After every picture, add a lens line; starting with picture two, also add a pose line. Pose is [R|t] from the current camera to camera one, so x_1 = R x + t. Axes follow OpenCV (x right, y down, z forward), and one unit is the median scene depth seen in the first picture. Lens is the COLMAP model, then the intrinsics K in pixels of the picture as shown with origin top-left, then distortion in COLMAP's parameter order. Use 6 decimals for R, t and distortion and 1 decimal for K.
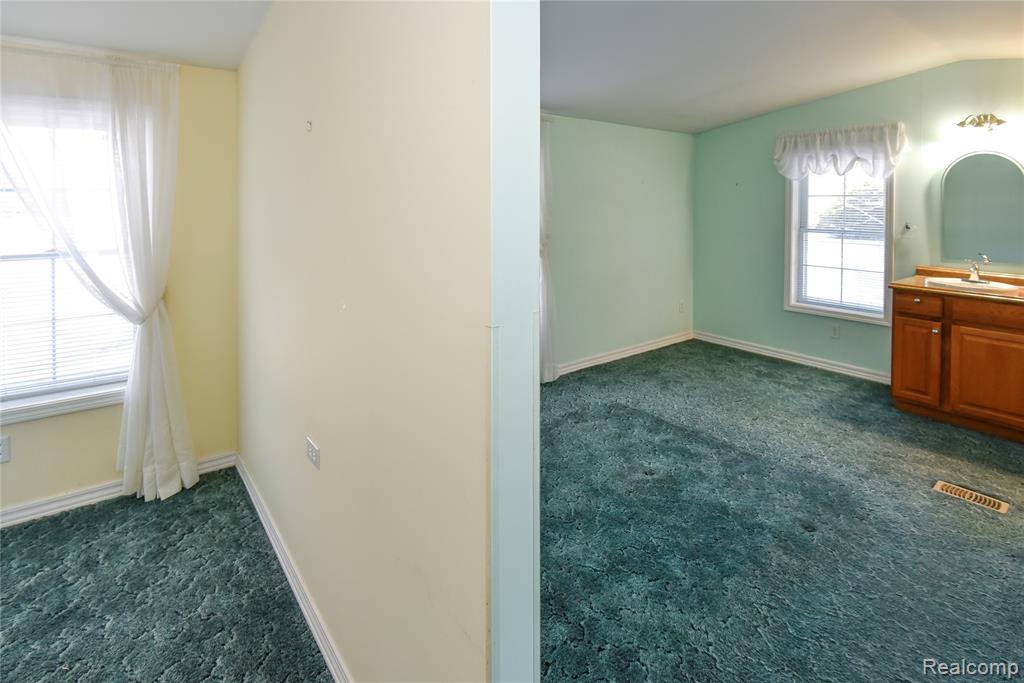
lens RADIAL K [[505.1, 0, 514.4], [0, 505.1, 227.3], [0, 0, 1]] dist [-0.015762, -0.001853]
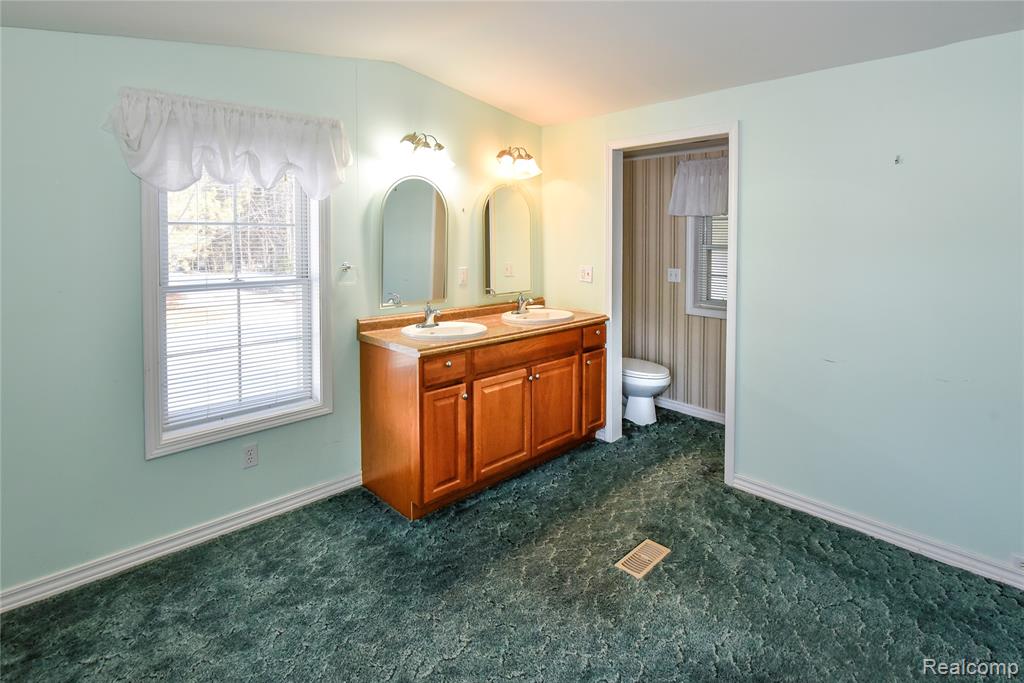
lens RADIAL K [[505.1, 0, 502.9], [0, 505.1, 248.7], [0, 0, 1]] dist [-0.015762, -0.001853]
pose [[-0.131246, -0.033454, 0.990785, 0.037397], [0.043783, 0.998260, 0.039507, -0.056388], [-0.990383, 0.048565, -0.129553, 1.008638]]
